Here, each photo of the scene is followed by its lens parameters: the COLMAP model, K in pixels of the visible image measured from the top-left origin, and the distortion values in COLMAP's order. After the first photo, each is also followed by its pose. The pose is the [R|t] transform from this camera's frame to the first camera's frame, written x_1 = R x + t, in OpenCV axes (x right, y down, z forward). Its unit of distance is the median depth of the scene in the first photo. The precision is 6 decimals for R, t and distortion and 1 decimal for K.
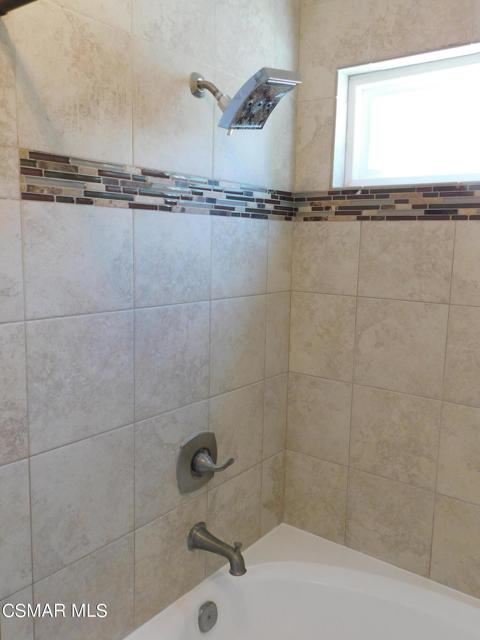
lens RADIAL K [[540.1, 0, 240.0], [0, 540.1, 320.0], [0, 0, 1]] dist [0.008918, 0.002323]
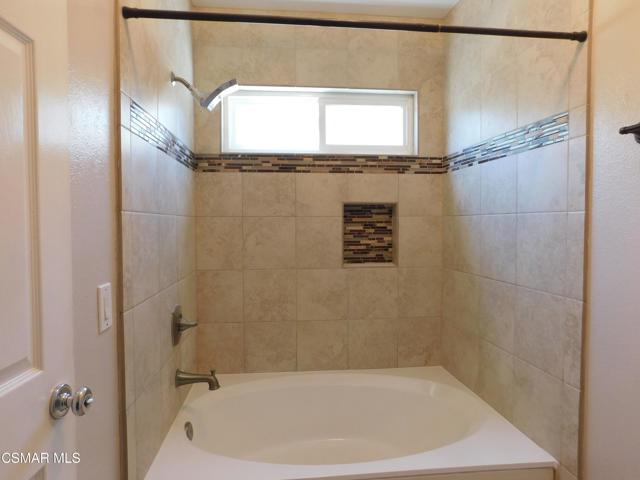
lens RADIAL K [[425.8, 0, 320.0], [0, 425.8, 240.0], [0, 0, 1]] dist [-0.080018, 0.073054]
pose [[0.731687, -0.051394, 0.679701, -0.517438], [0.116607, 0.991892, -0.050526, 0.125547], [-0.671593, 0.116227, 0.731747, -0.121633]]
